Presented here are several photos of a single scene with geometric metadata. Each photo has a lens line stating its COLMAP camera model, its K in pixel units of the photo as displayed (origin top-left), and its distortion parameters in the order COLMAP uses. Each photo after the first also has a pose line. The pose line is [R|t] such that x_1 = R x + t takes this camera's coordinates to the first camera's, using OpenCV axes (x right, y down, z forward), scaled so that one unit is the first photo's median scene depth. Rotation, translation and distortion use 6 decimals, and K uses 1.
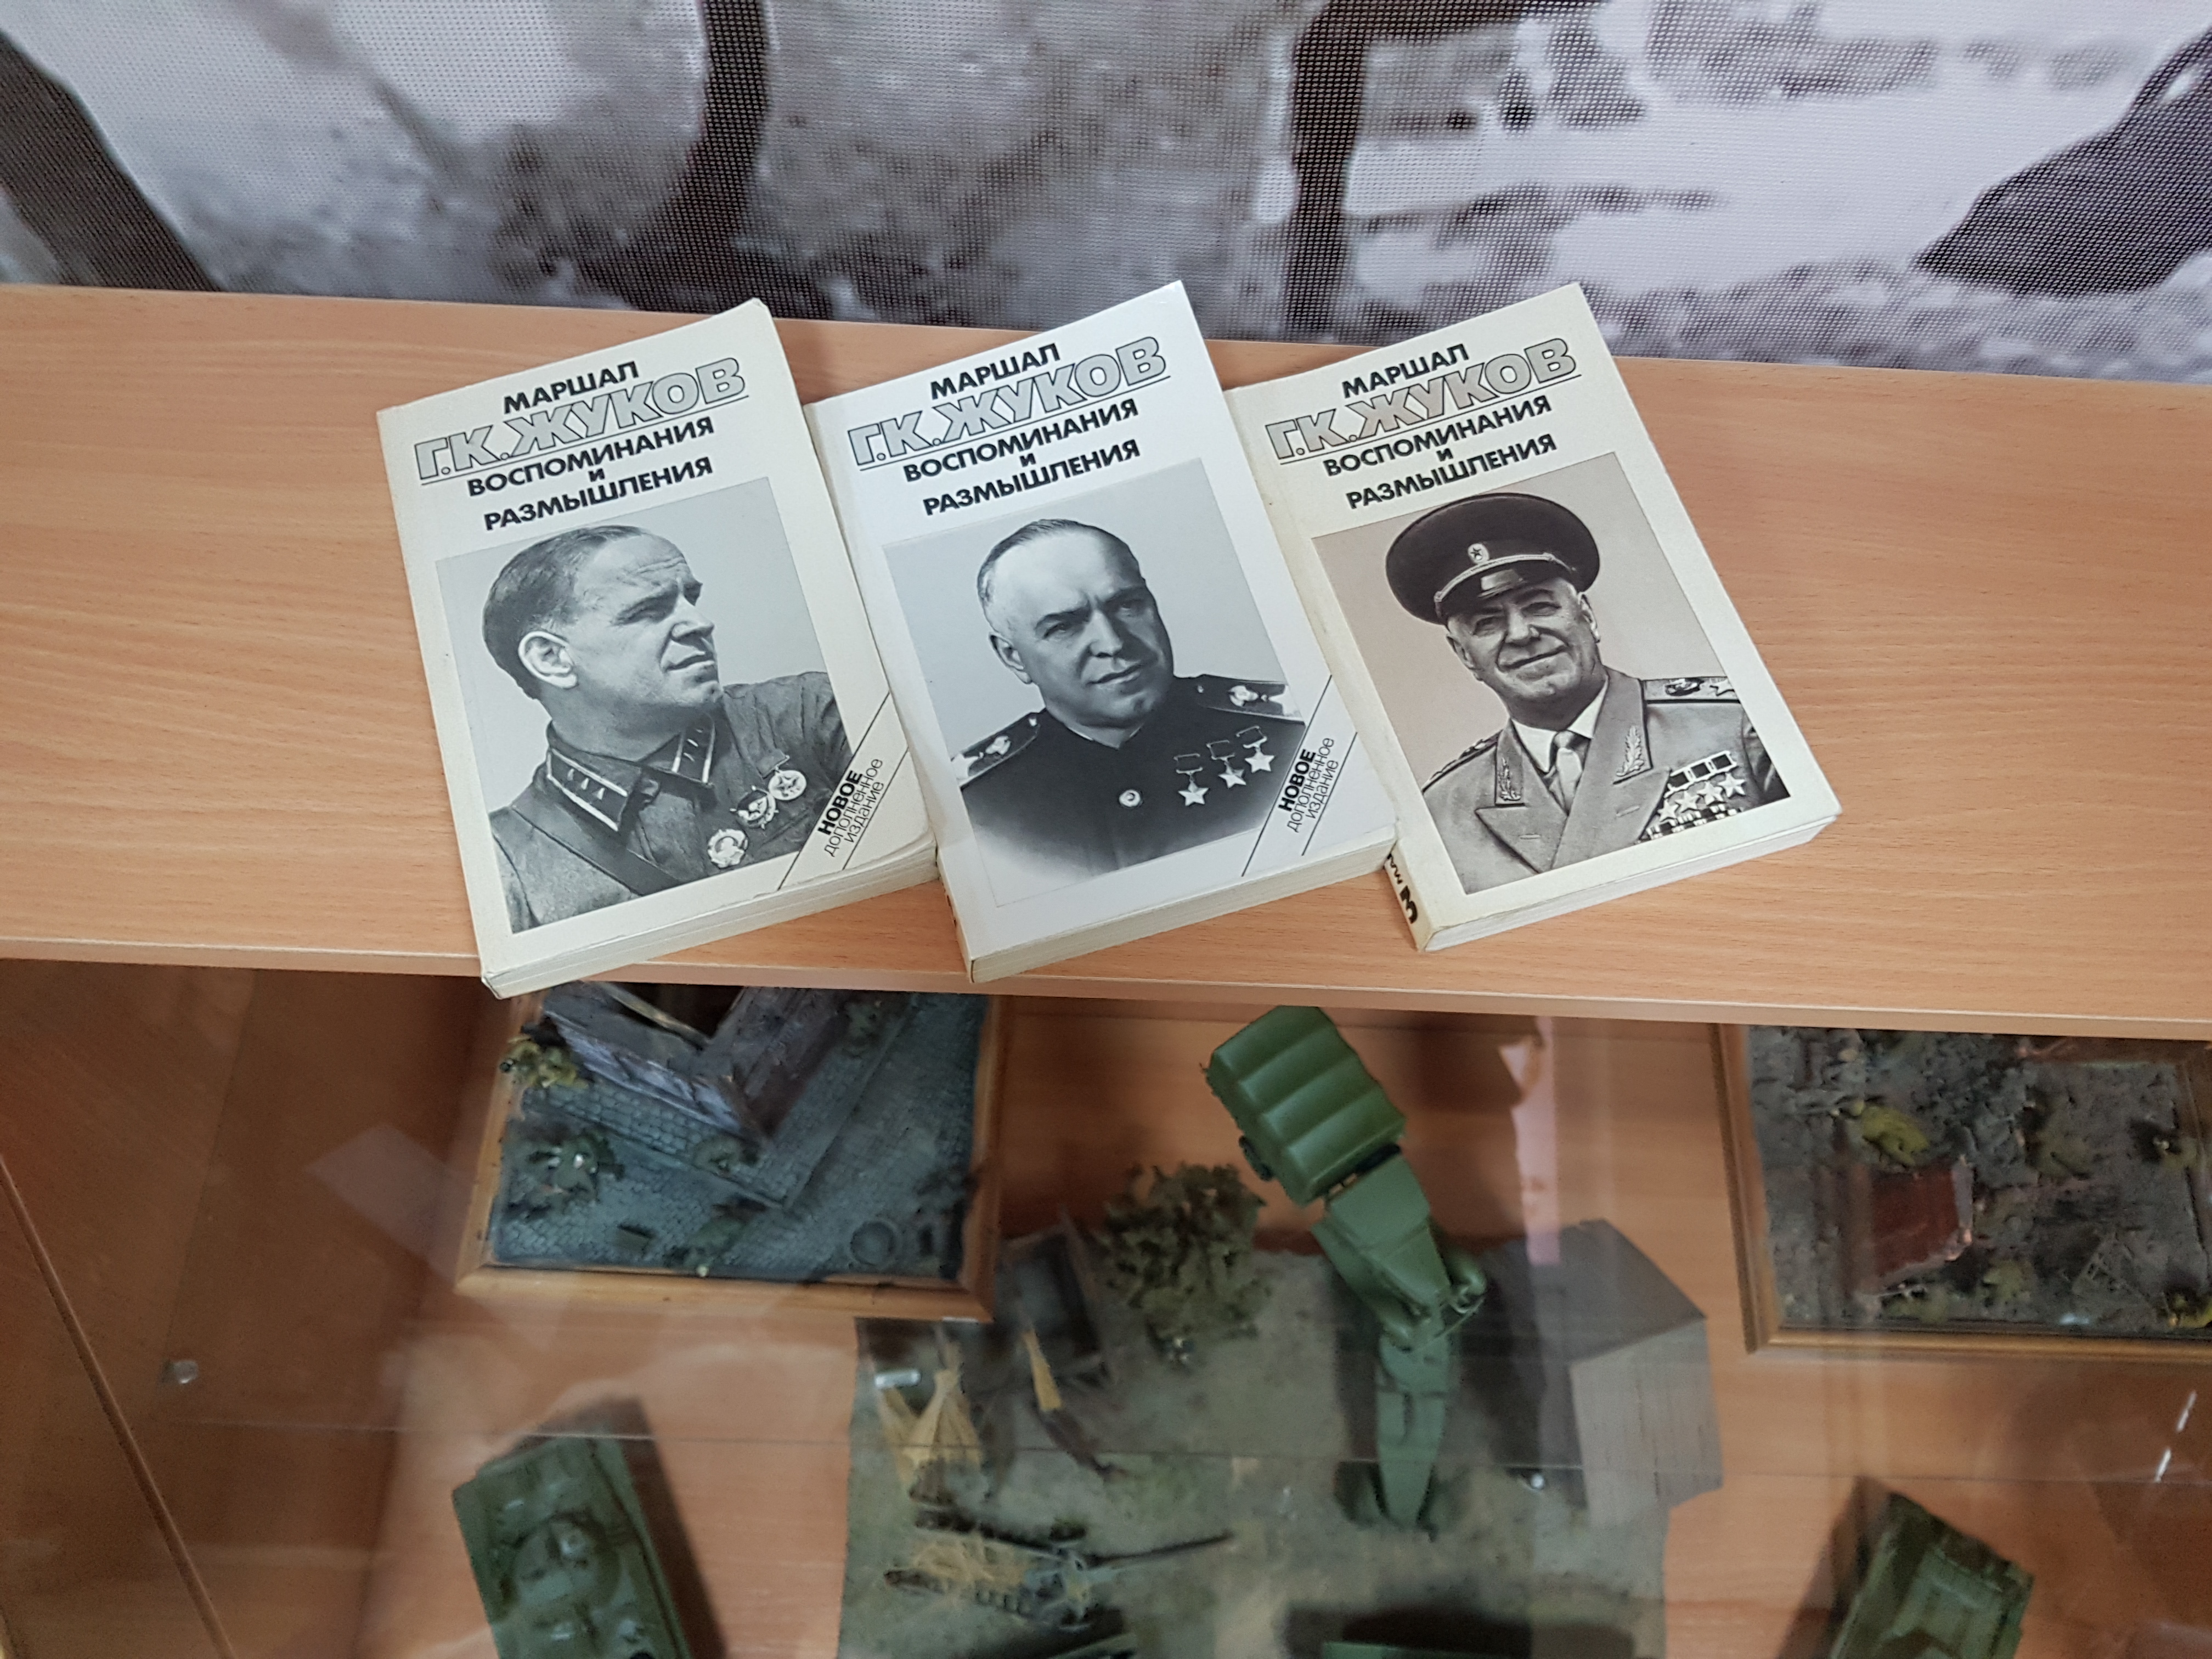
lens RADIAL K [[1726.0, 0, 1096.2], [0, 1726.0, 700.2], [0, 0, 1]] dist [0.044207, -0.073131]
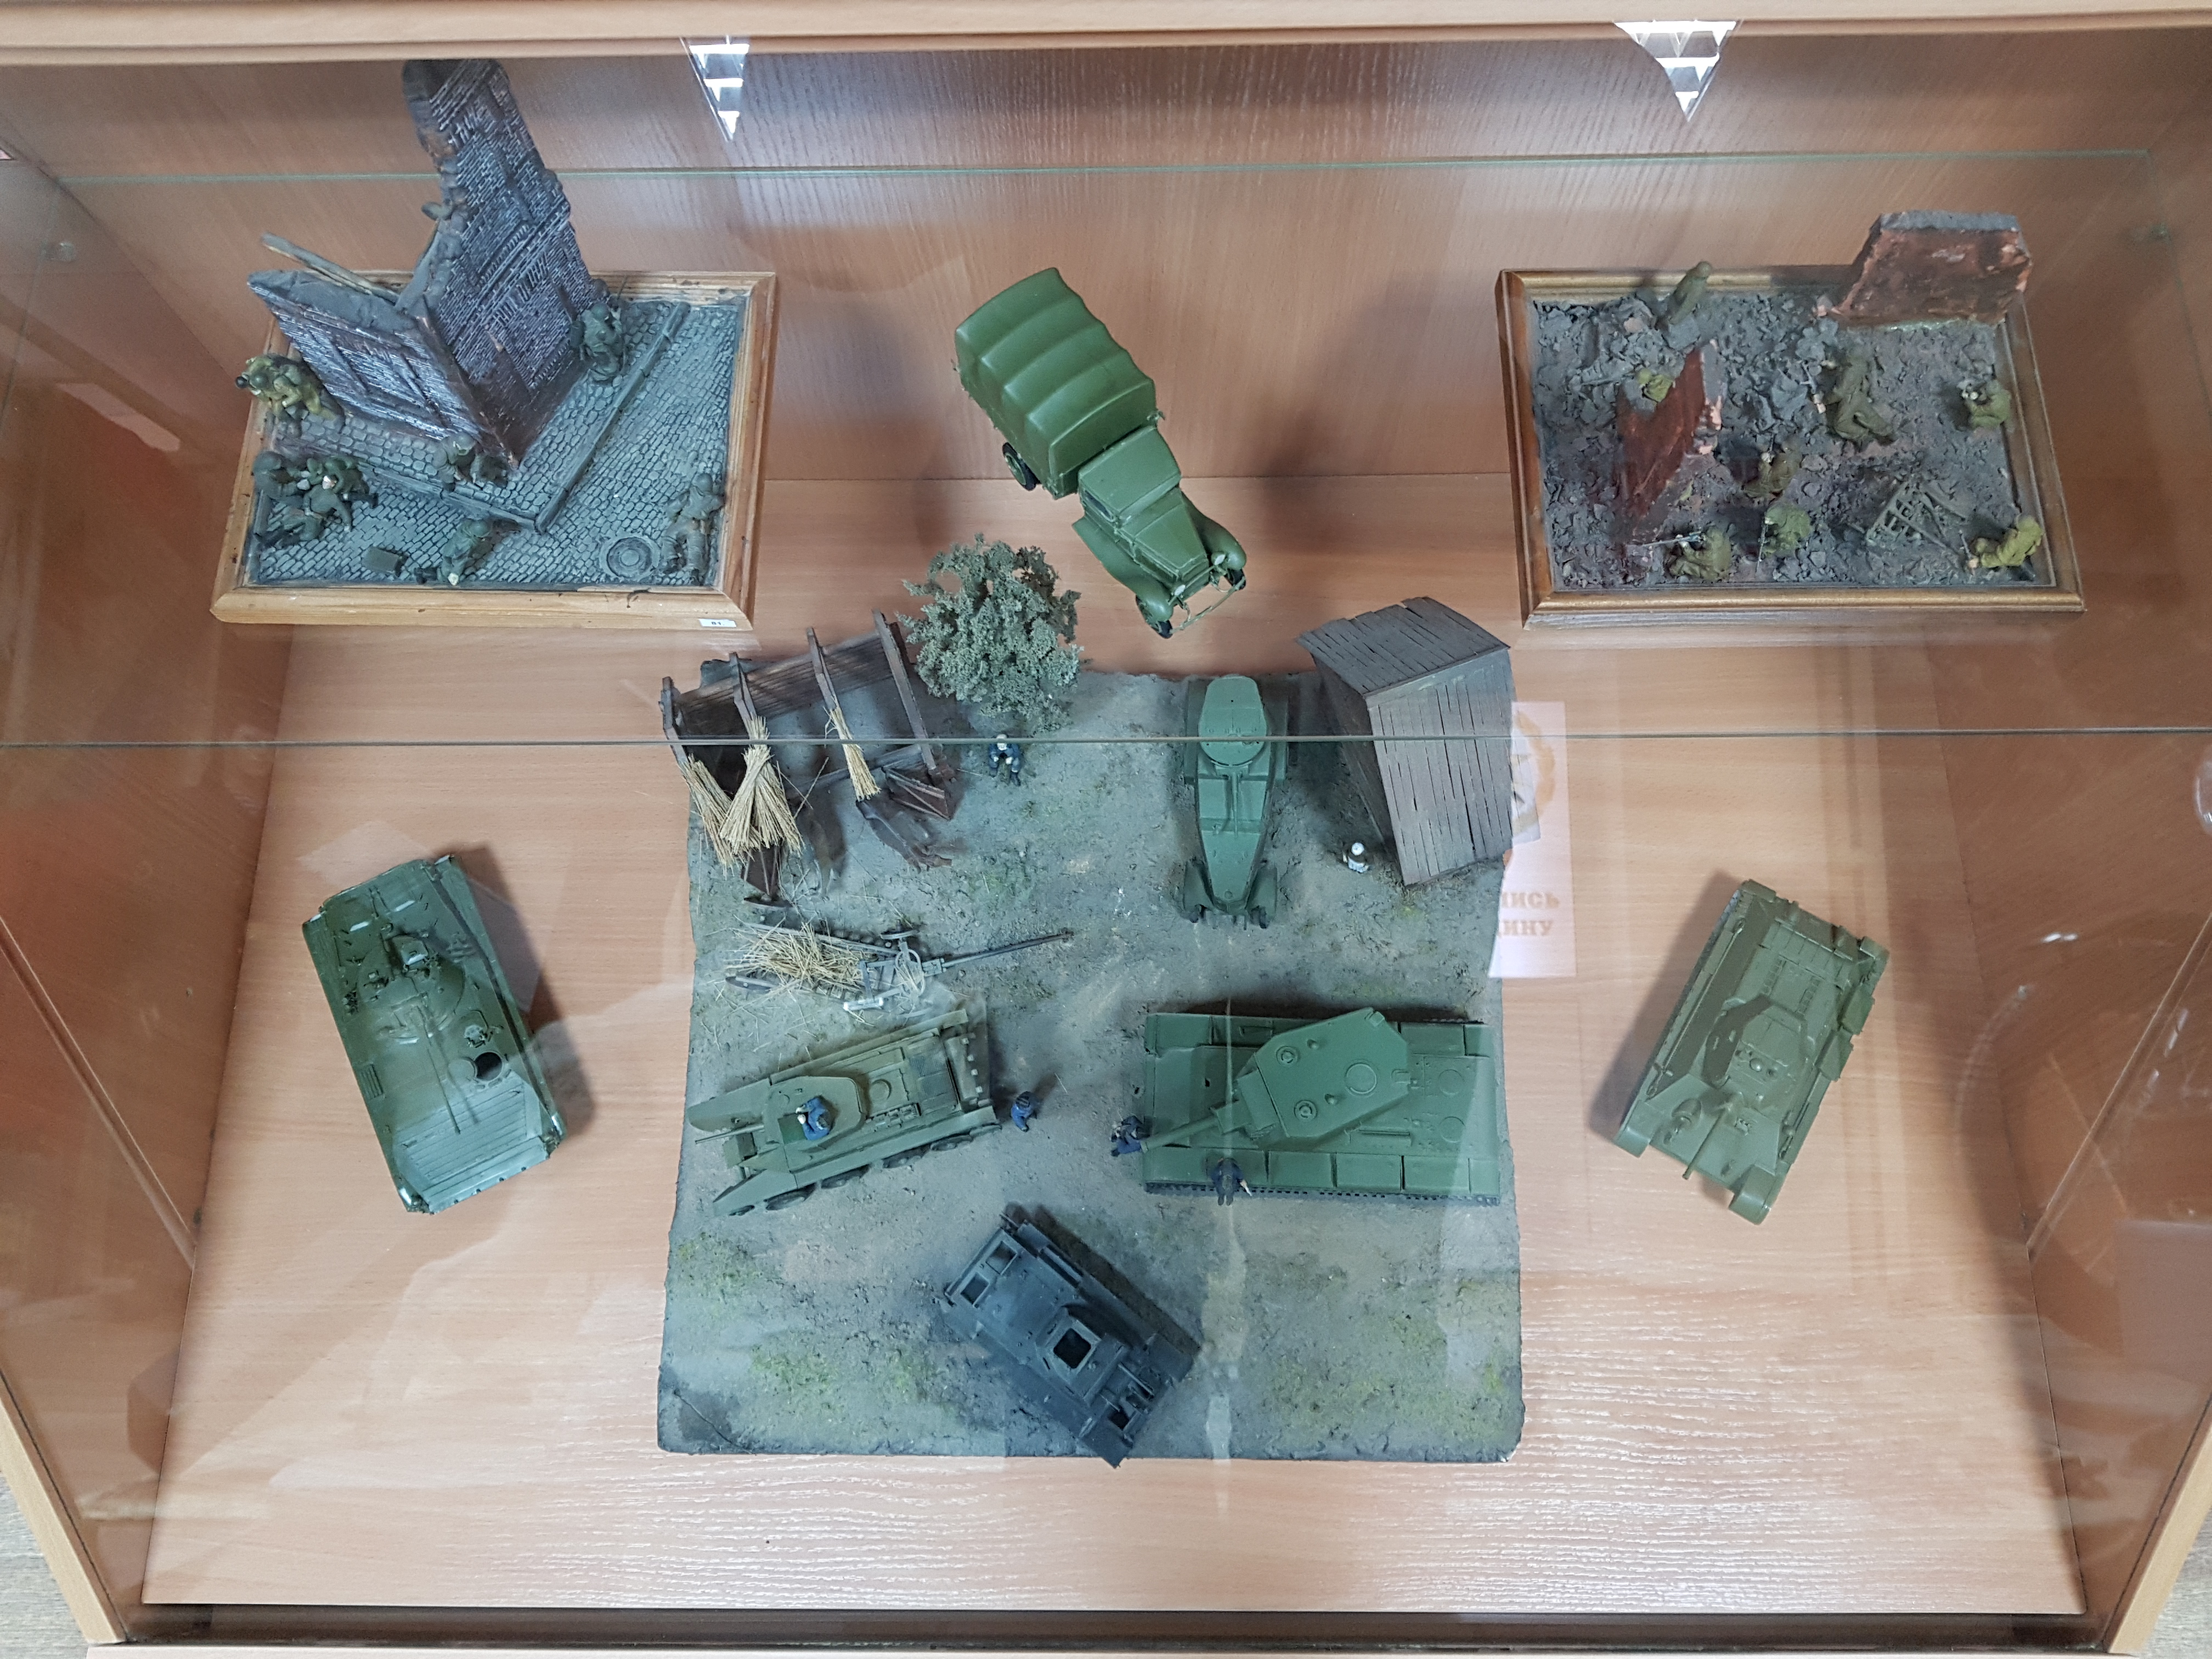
lens RADIAL K [[1726.0, 0, 1123.9], [0, 1726.0, 814.3], [0, 0, 1]] dist [0.044207, -0.073131]
pose [[0.997847, -0.042298, -0.050128, 0.191174], [0.047057, 0.994082, 0.097916, 0.365710], [0.045690, -0.100064, 0.993931, 0.015967]]
